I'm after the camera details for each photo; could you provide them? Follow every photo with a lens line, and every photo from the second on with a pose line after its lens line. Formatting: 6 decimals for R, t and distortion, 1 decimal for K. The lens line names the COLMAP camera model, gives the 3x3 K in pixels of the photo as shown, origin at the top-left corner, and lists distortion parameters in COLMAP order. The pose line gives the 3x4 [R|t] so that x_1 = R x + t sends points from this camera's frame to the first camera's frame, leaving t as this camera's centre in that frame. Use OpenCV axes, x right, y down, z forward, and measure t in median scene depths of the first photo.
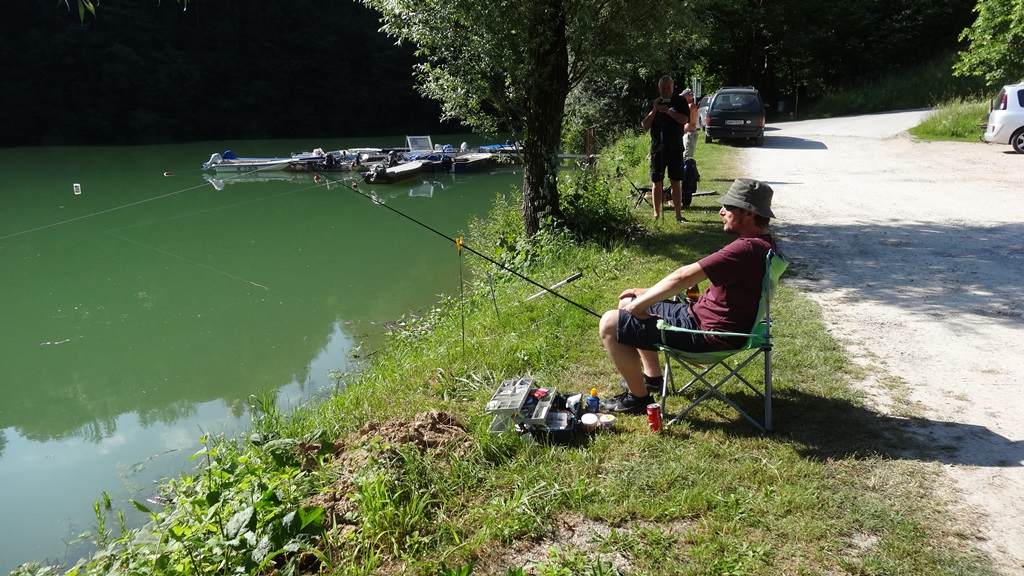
lens RADIAL K [[778.8, 0, 507.9], [0, 778.8, 292.0], [0, 0, 1]] dist [0.021688, 0.004994]
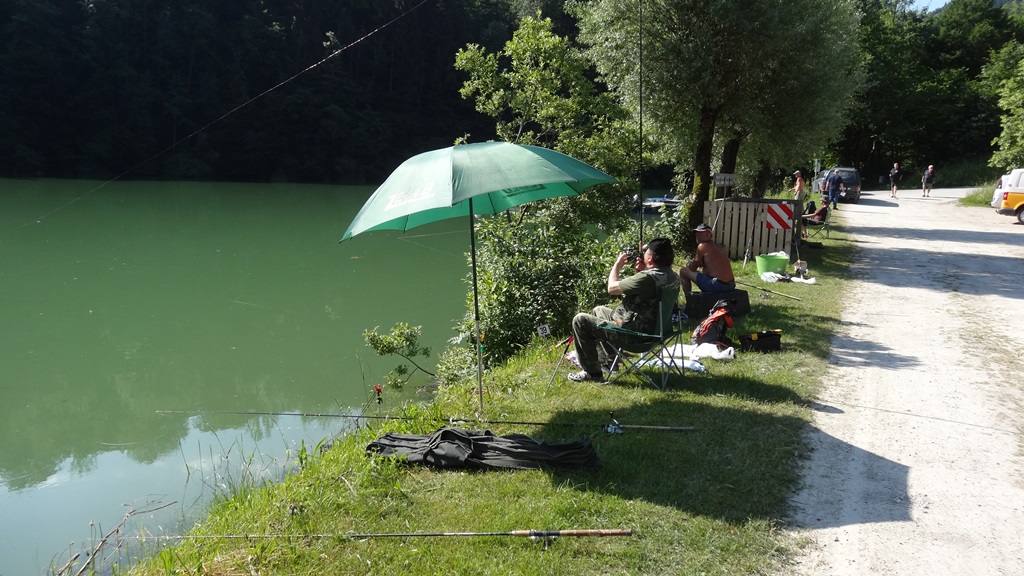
lens RADIAL K [[778.8, 0, 514.7], [0, 778.8, 287.2], [0, 0, 1]] dist [0.021688, 0.004994]
pose [[0.990314, 0.065437, -0.122460, -0.110815], [-0.074450, 0.994728, -0.070529, 0.099902], [0.117199, 0.078963, 0.989964, -0.442813]]
